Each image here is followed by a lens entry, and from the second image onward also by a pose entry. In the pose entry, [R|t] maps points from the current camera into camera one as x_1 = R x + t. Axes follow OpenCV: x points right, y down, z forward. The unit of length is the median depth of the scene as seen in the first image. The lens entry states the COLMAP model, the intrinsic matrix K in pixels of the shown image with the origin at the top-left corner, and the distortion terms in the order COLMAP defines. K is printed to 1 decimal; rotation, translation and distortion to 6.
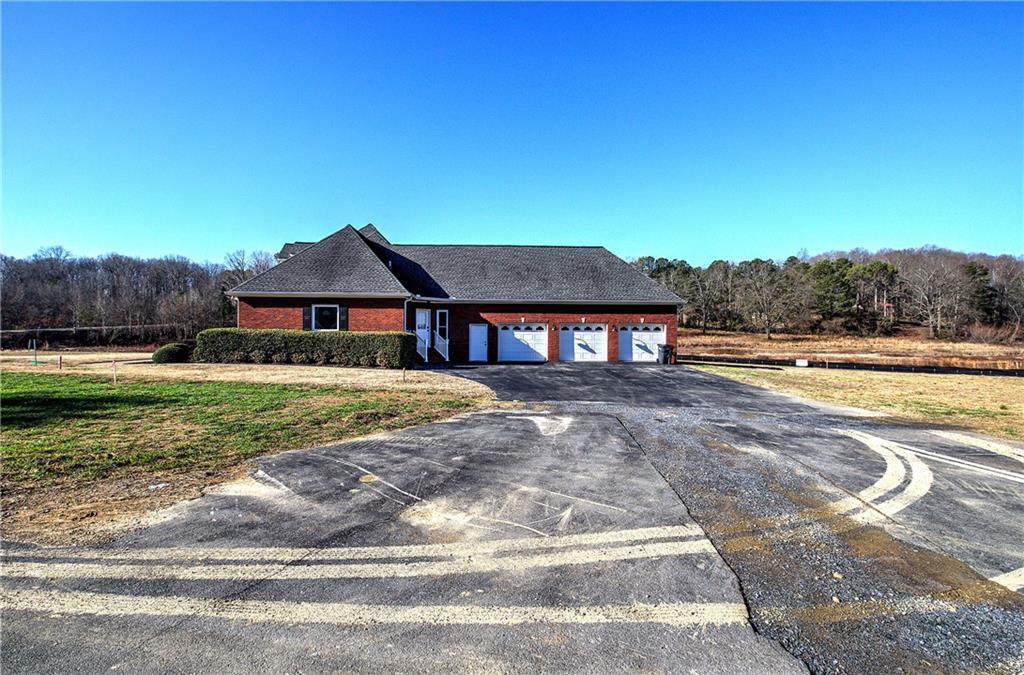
lens RADIAL K [[433.5, 0, 506.1], [0, 433.5, 346.0], [0, 0, 1]] dist [-0.006455, 0.001305]
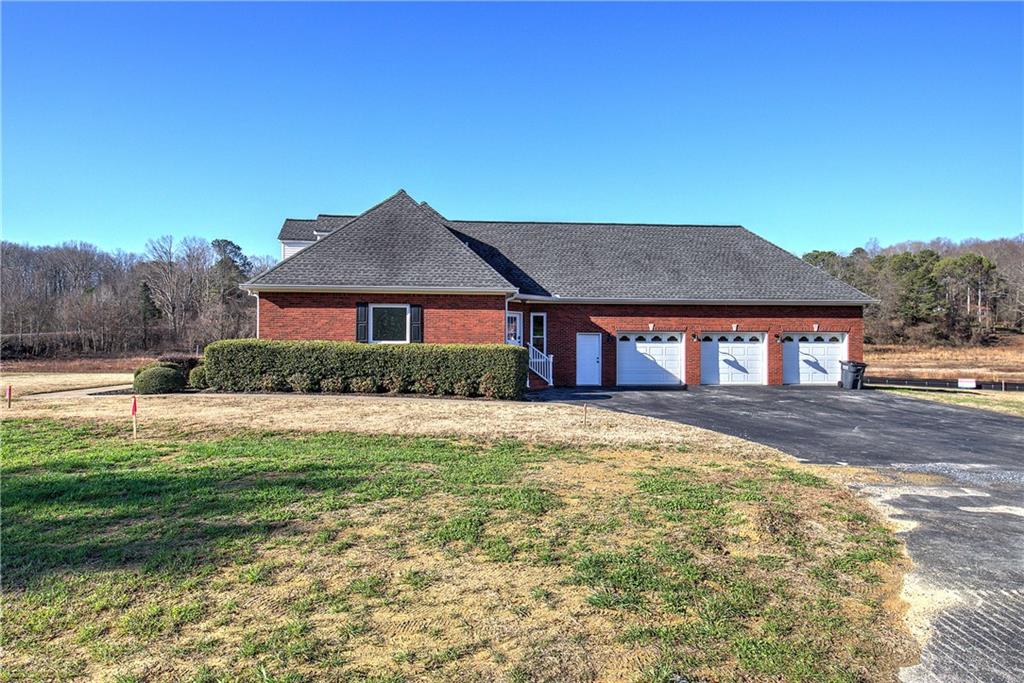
lens RADIAL K [[541.5, 0, 512.8], [0, 541.5, 344.0], [0, 0, 1]] dist [-0.000794, -0.000870]
pose [[0.999309, -0.001230, 0.037141, -0.215101], [0.002233, 0.999633, -0.026985, -0.008556], [-0.037094, 0.027049, 0.998946, 0.126847]]
